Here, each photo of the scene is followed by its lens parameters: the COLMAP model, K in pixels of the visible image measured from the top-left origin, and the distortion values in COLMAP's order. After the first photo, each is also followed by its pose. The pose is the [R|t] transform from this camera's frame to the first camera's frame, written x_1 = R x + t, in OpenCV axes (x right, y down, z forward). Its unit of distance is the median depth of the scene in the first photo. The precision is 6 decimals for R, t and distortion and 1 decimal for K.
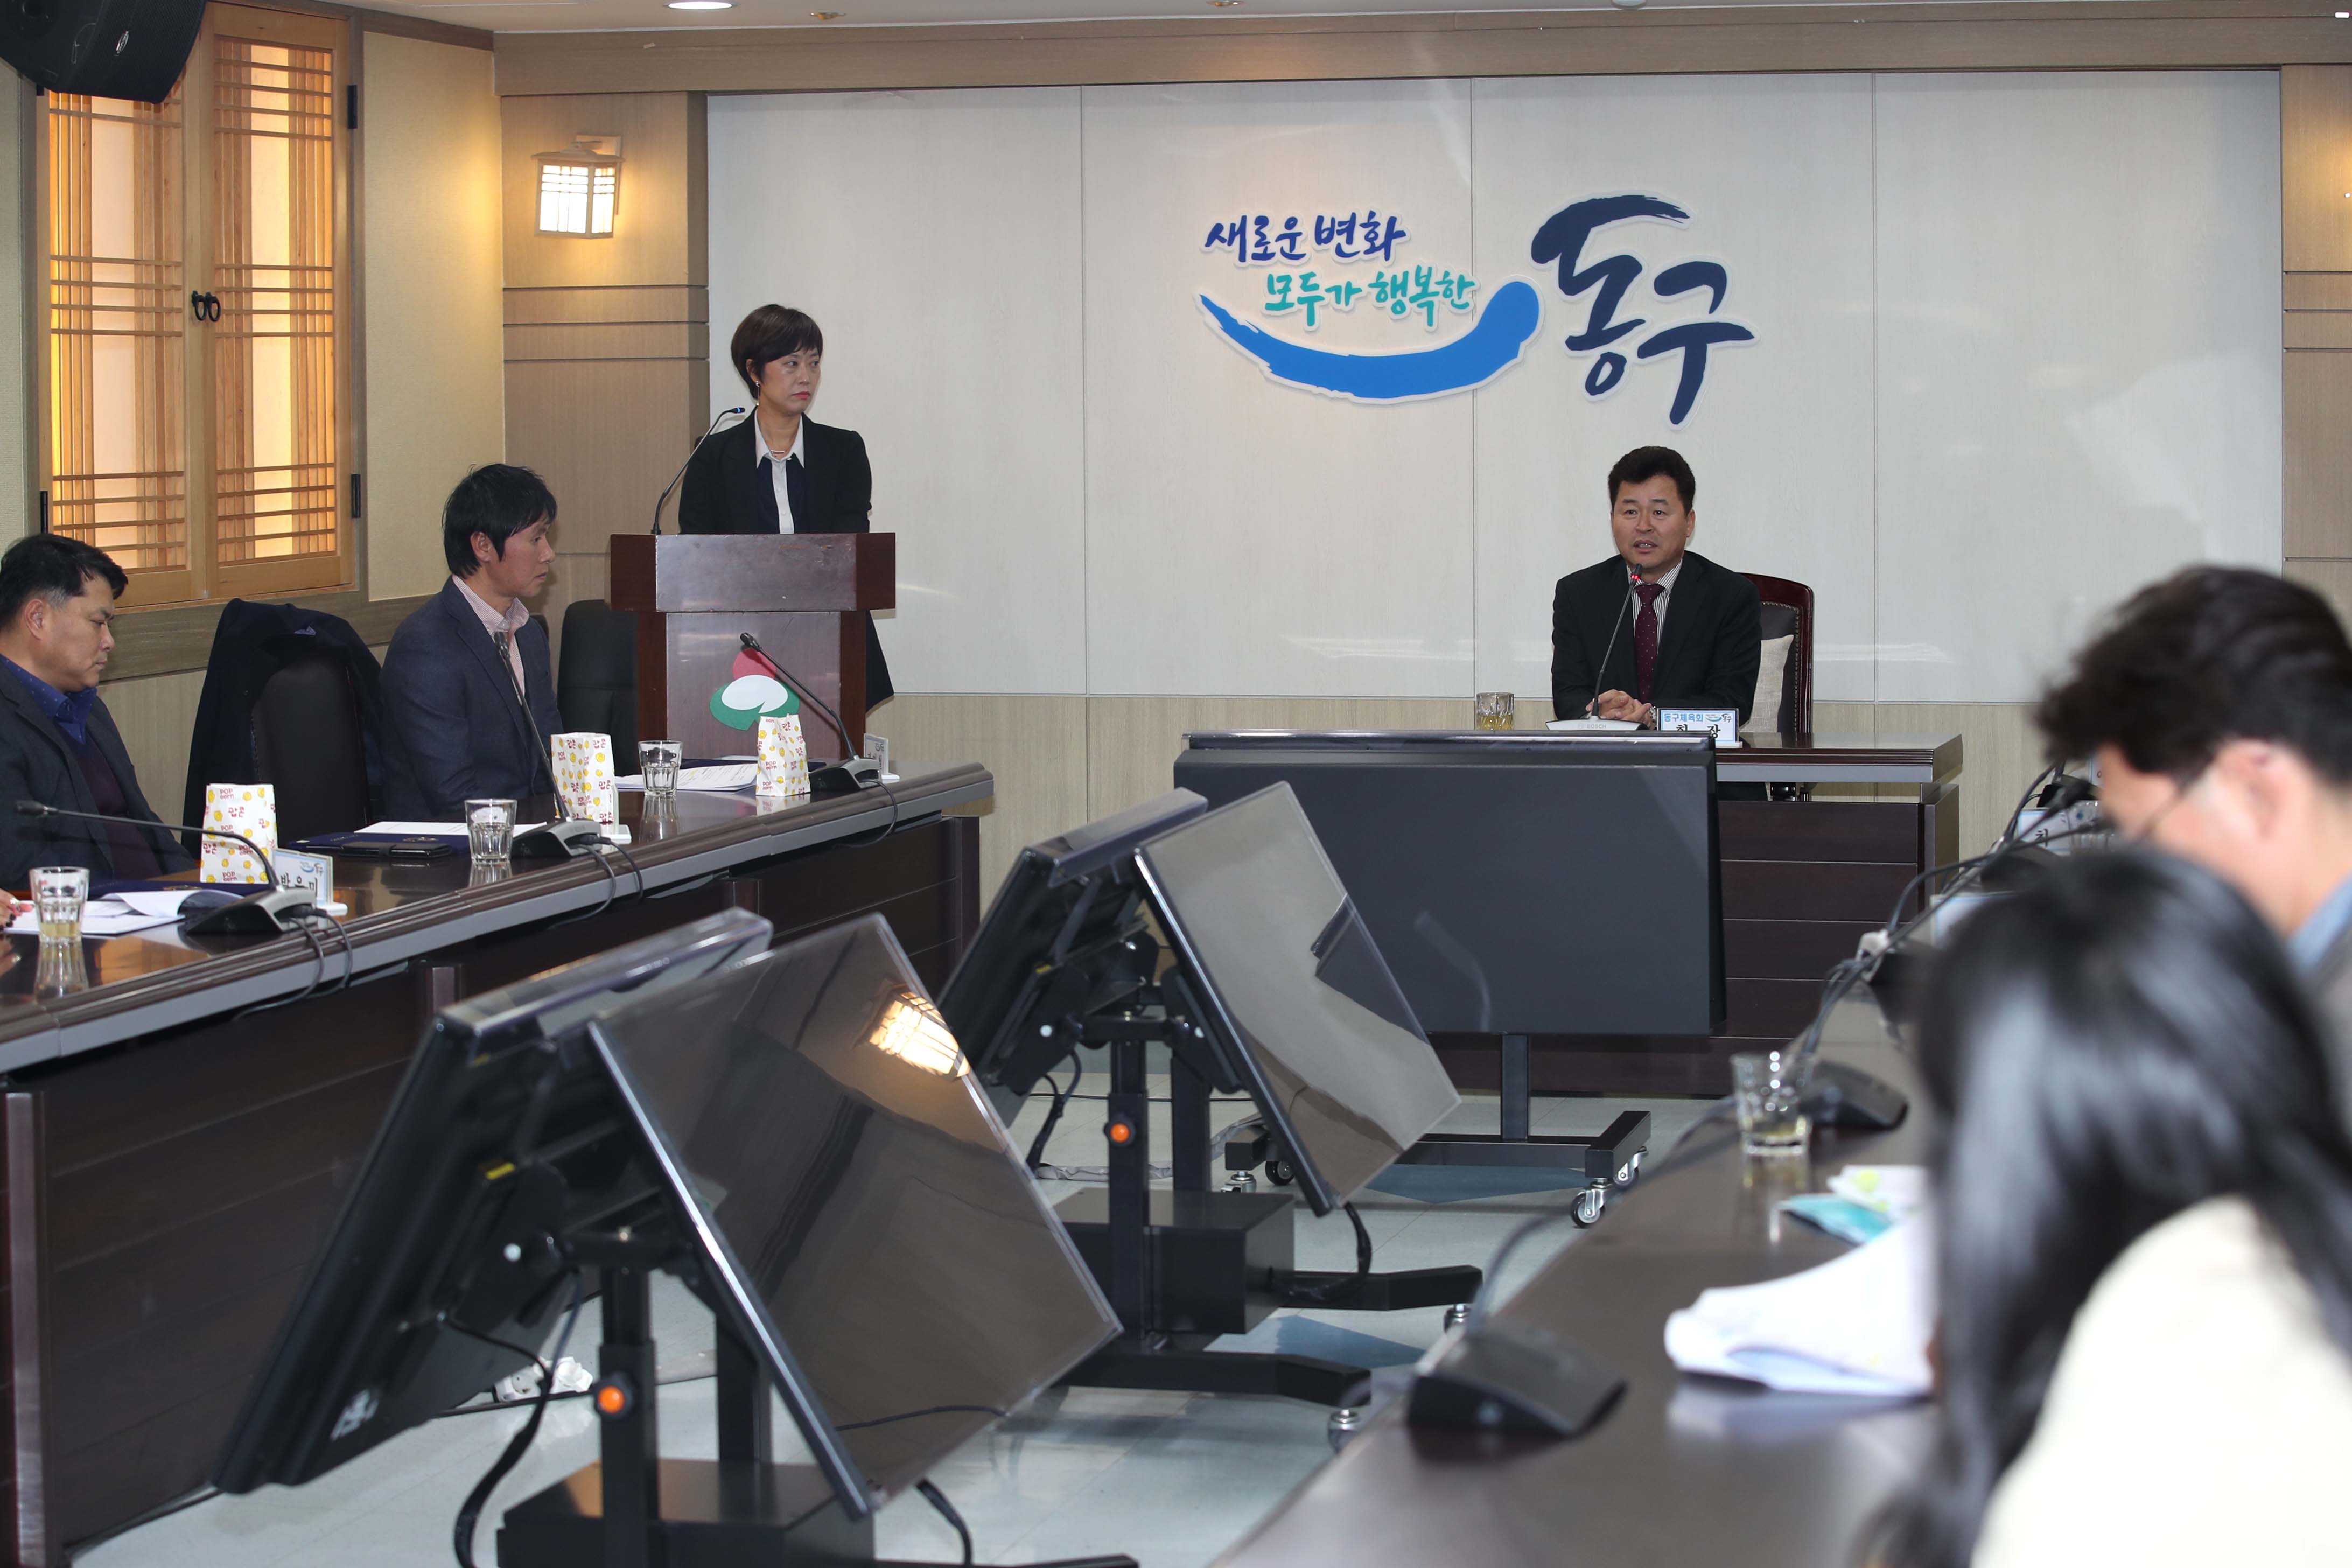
lens RADIAL K [[4933.6, 0, 1176.0], [0, 4933.6, 784.0], [0, 0, 1]] dist [-0.255640, -0.418630]
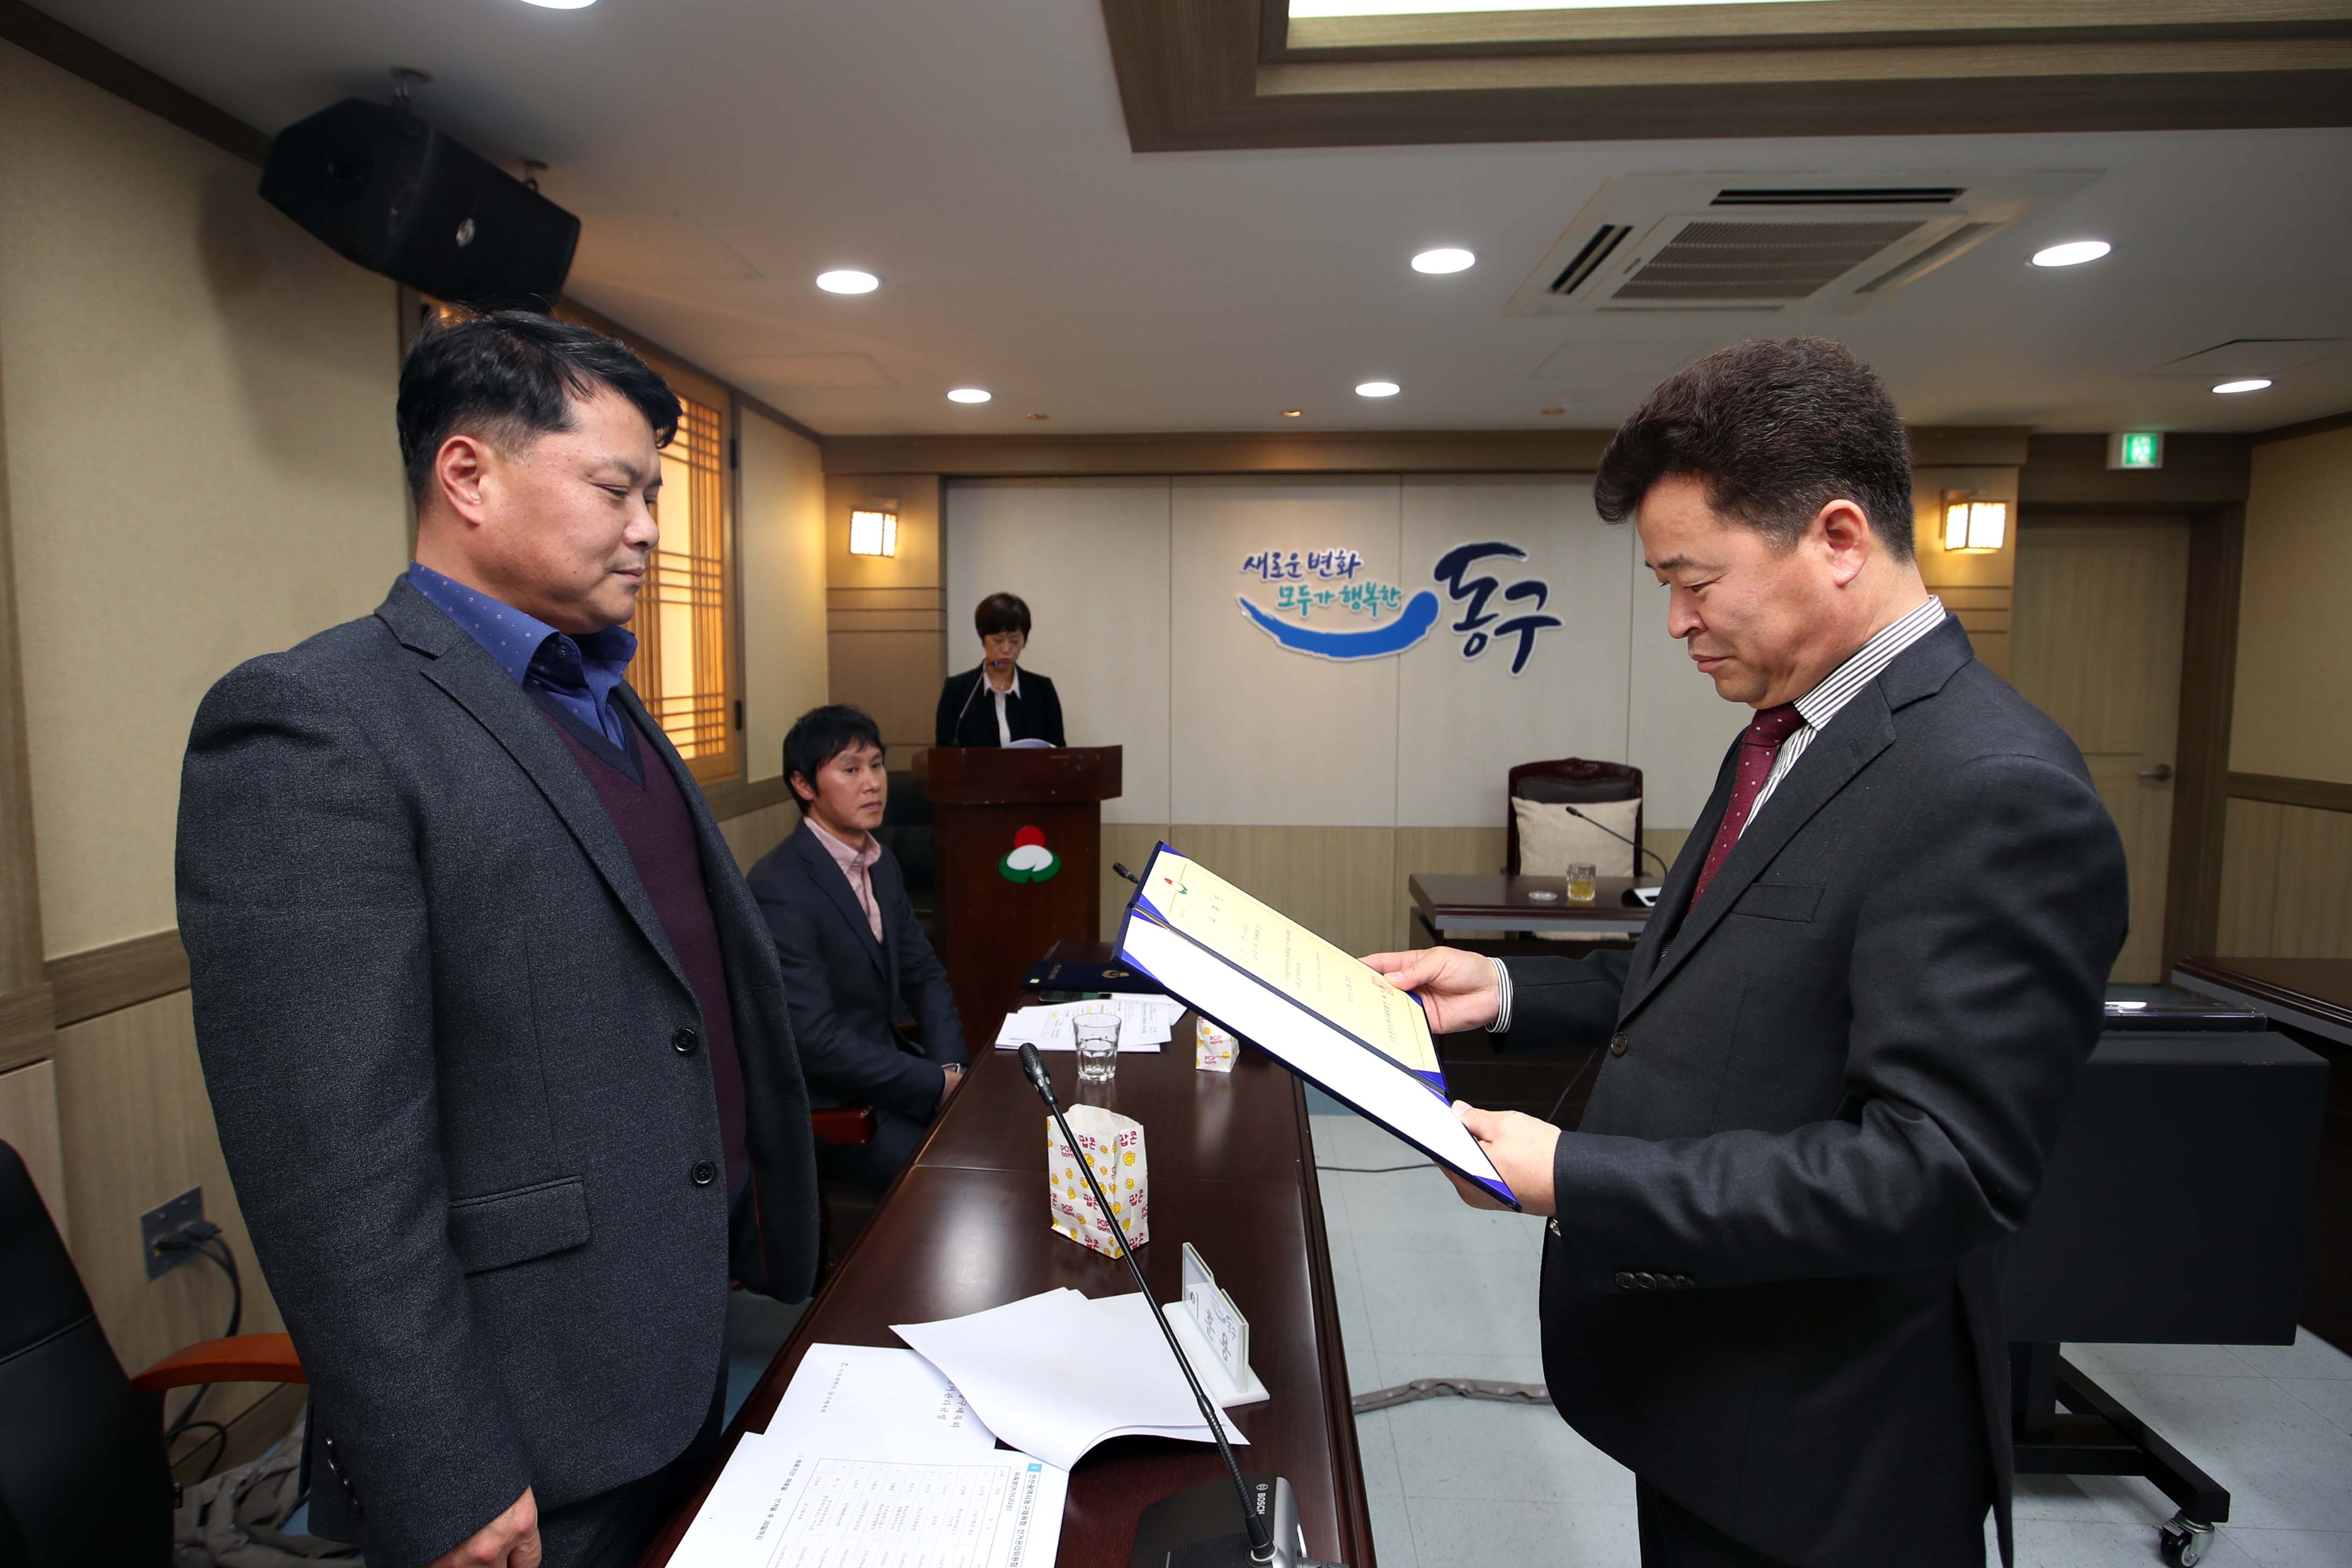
lens RADIAL K [[1136.9, 0, 1107.5], [0, 1136.9, 739.3], [0, 0, 1]] dist [-0.035463, 0.000182]
pose [[0.987832, -0.002866, 0.155500, -0.106395], [0.004379, 0.999946, -0.009388, -0.046248], [-0.155465, 0.009955, 0.987791, 0.619425]]
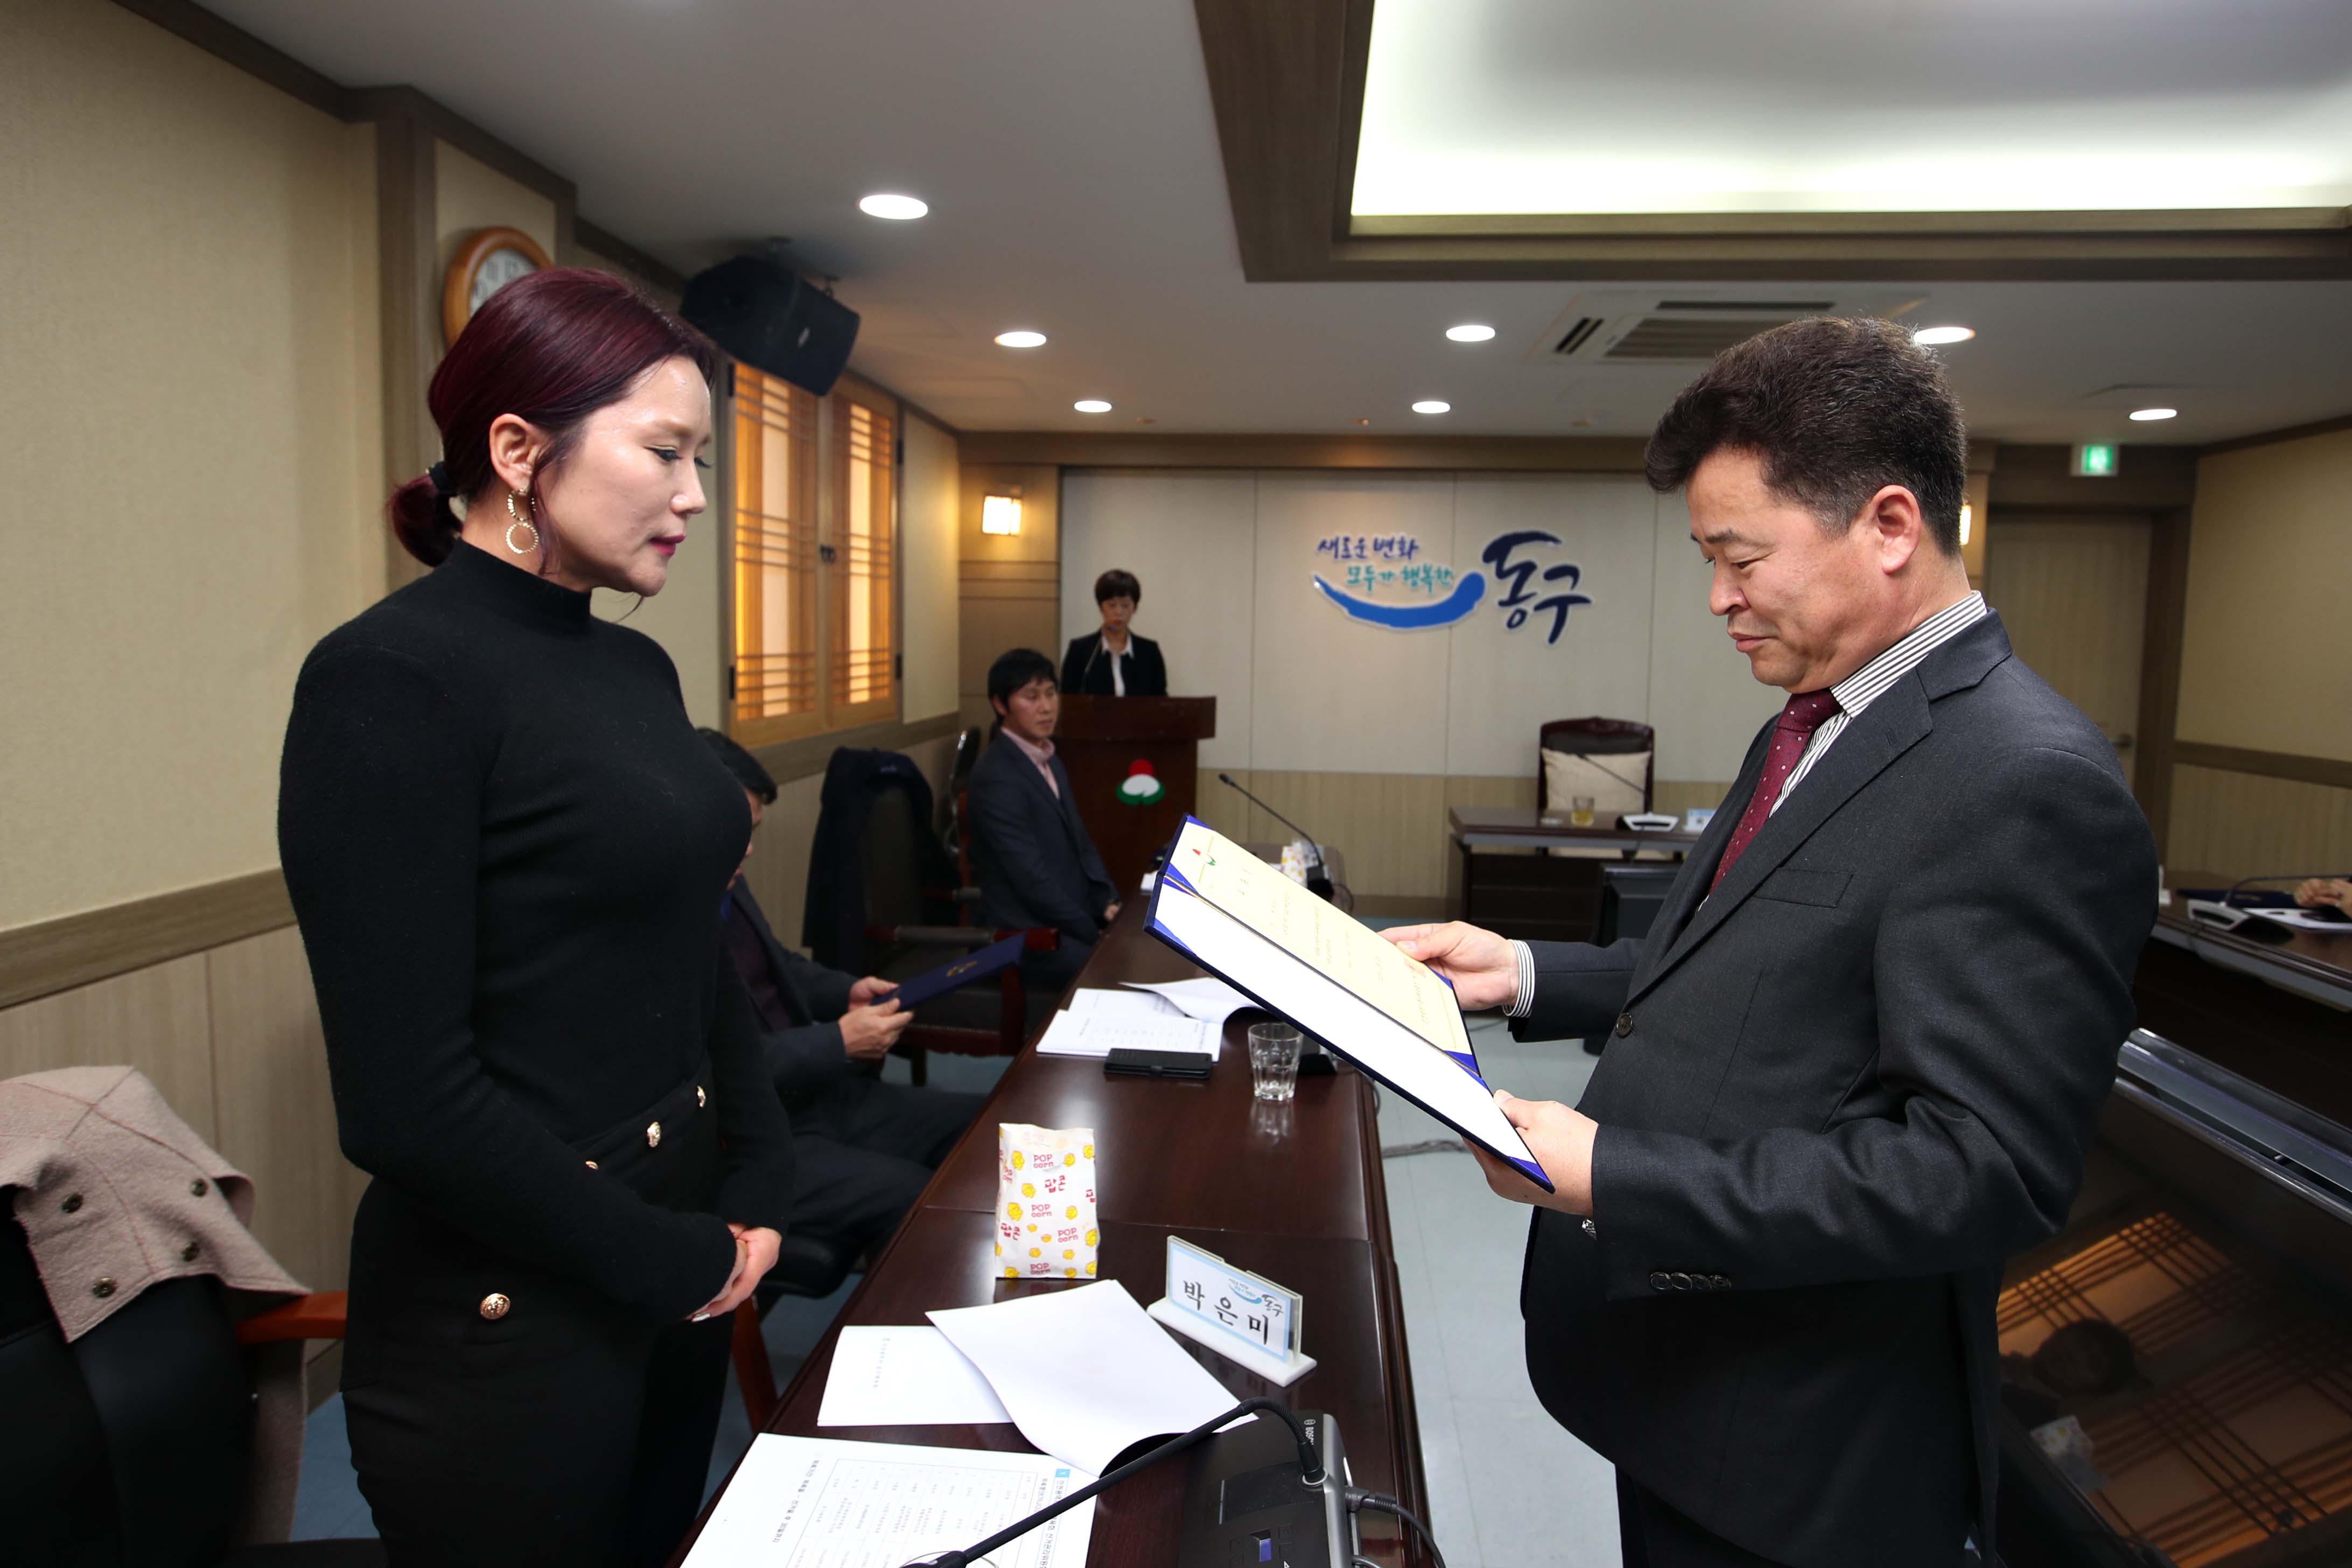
lens RADIAL K [[1218.7, 0, 1147.7], [0, 1218.7, 707.4], [0, 0, 1]] dist [-0.036018, -0.000169]
pose [[0.990436, 0.015602, 0.137090, -0.133507], [-0.014064, 0.999827, -0.012182, -0.038368], [-0.137257, 0.010138, 0.990484, 0.520975]]
